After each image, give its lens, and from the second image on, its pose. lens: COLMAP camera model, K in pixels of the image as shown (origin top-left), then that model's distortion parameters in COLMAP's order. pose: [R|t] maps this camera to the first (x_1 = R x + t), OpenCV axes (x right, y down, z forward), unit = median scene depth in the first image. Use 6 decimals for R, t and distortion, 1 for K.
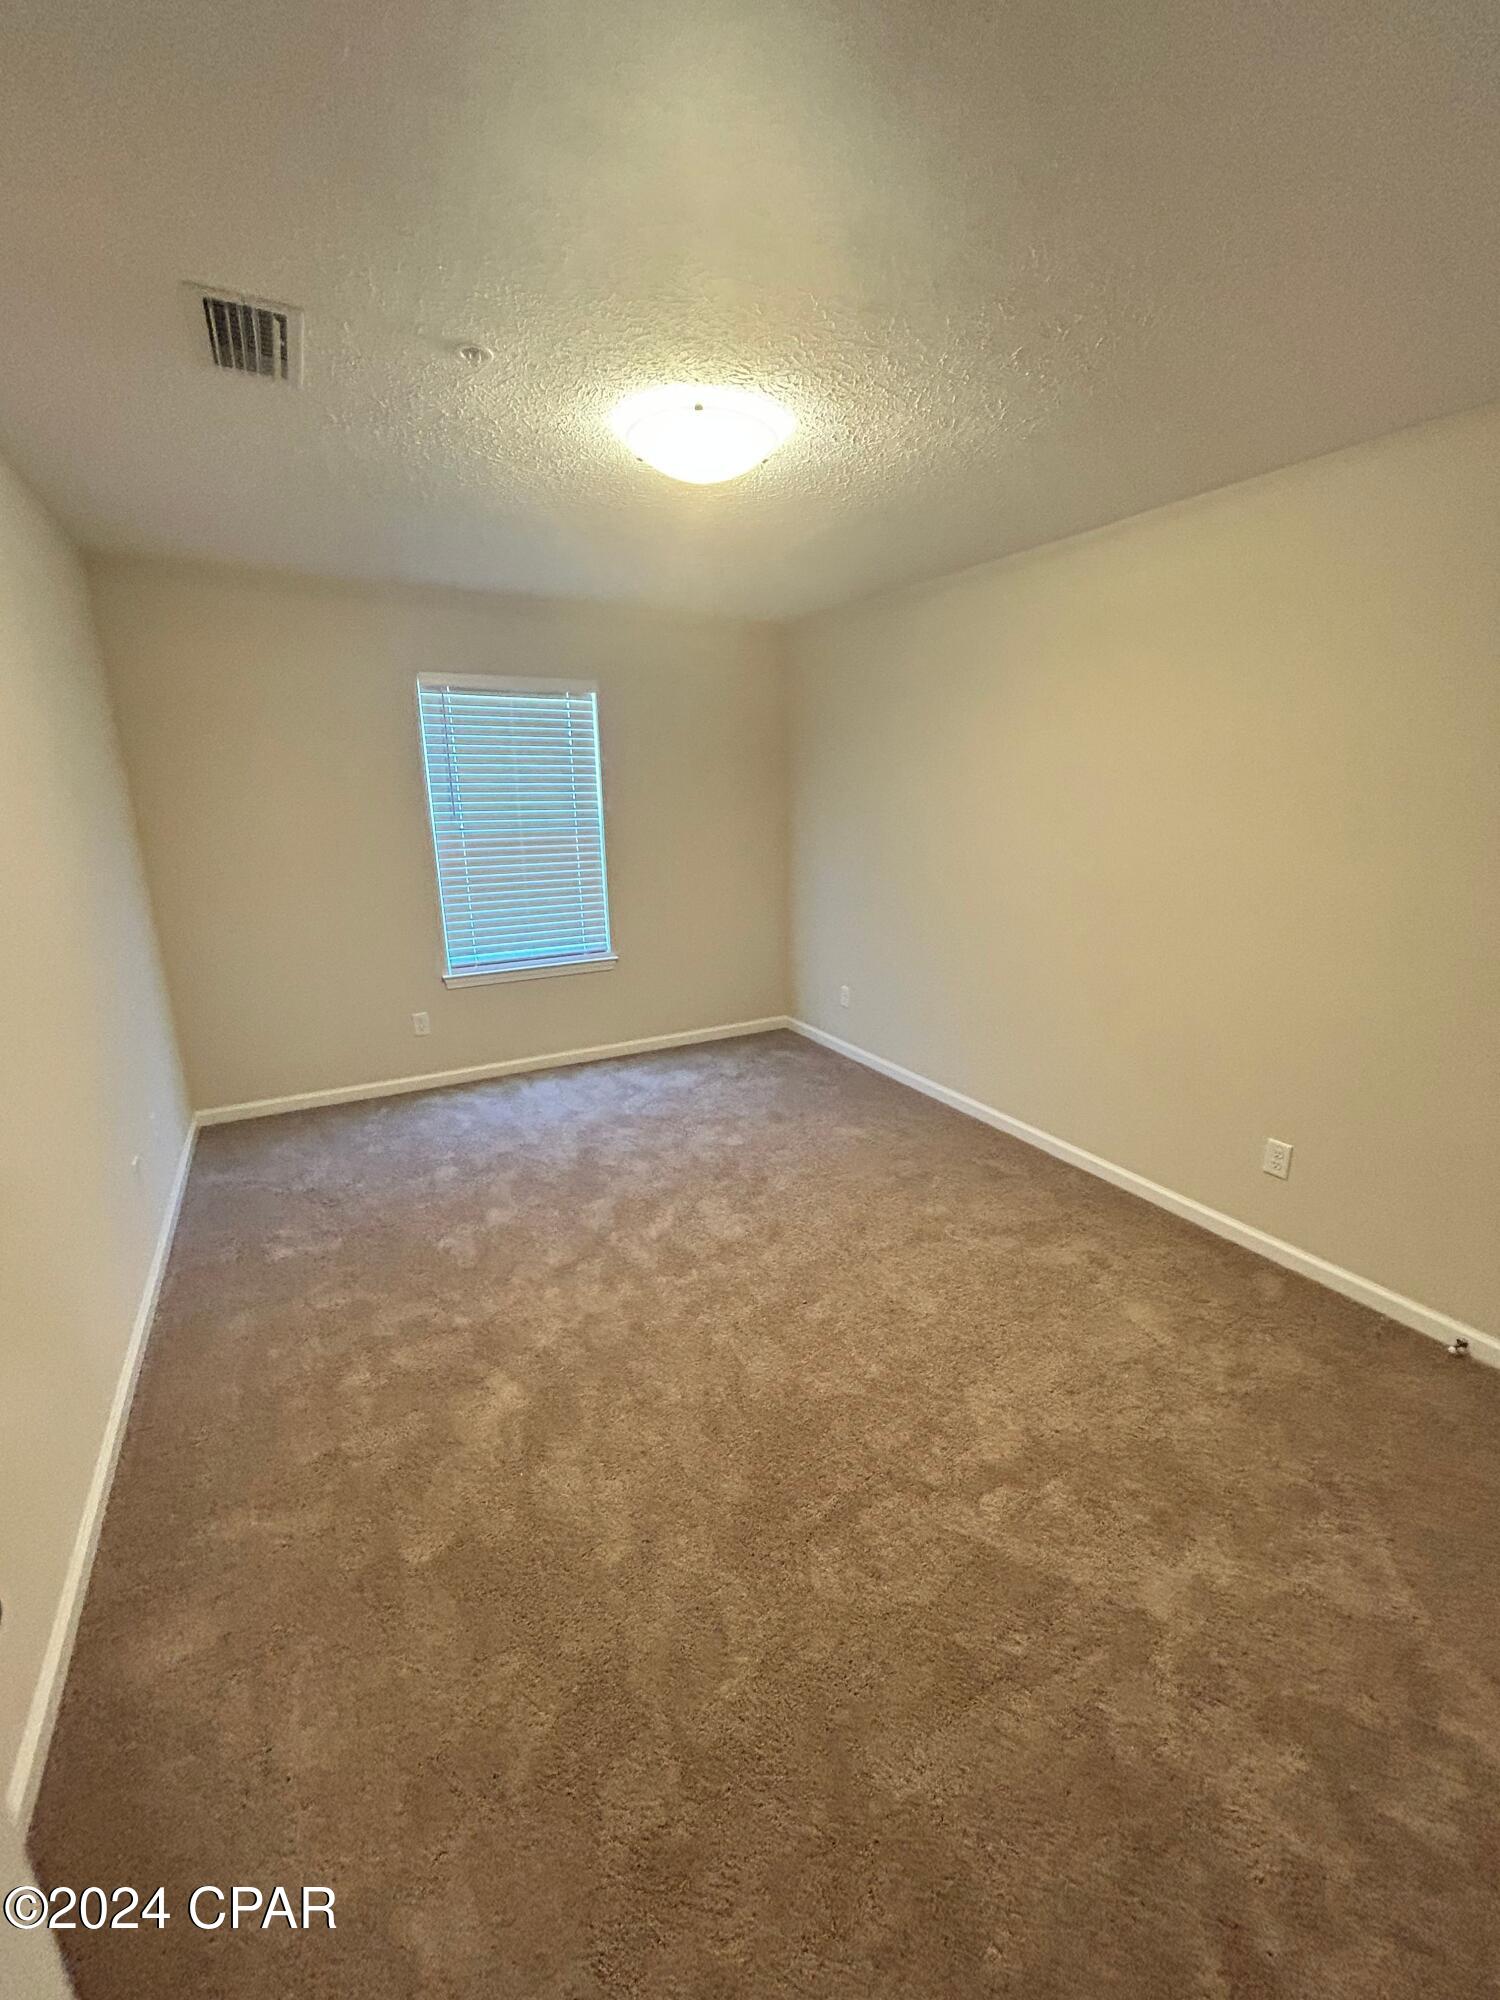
lens RADIAL K [[814.9, 0, 760.8], [0, 814.9, 997.1], [0, 0, 1]] dist [-0.002179, 0.000145]
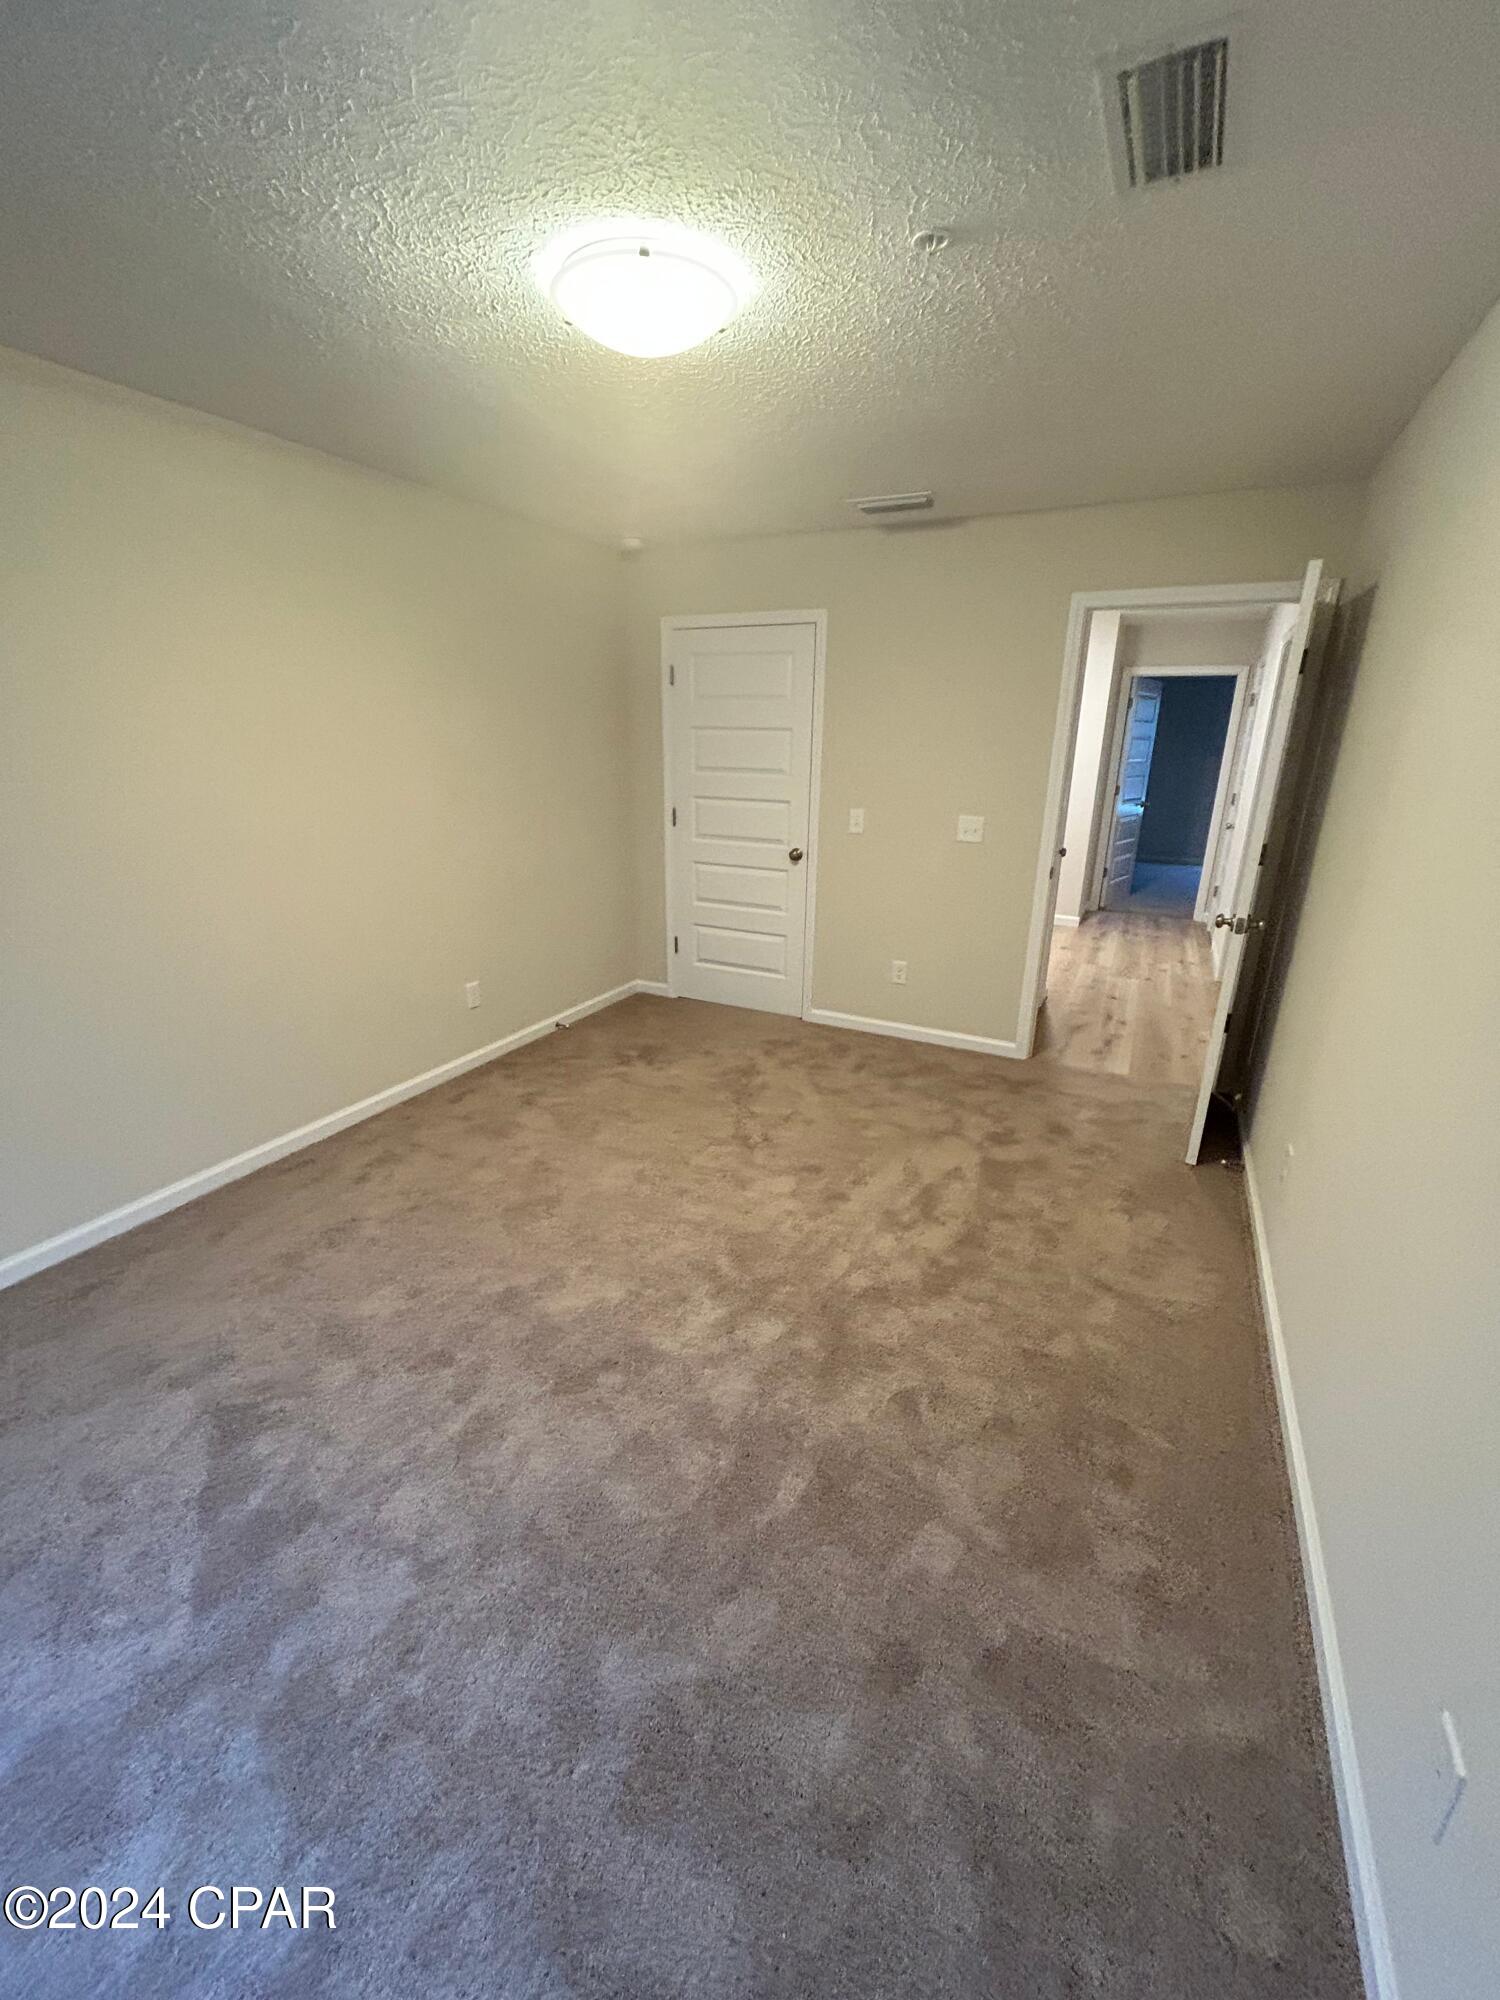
lens RADIAL K [[814.9, 0, 760.8], [0, 814.9, 997.1], [0, 0, 1]] dist [-0.002179, 0.000145]
pose [[-0.570480, -0.264573, 0.777531, -0.880697], [0.186691, 0.880139, 0.436464, -0.378752], [-0.799812, 0.394152, -0.452709, 1.421967]]
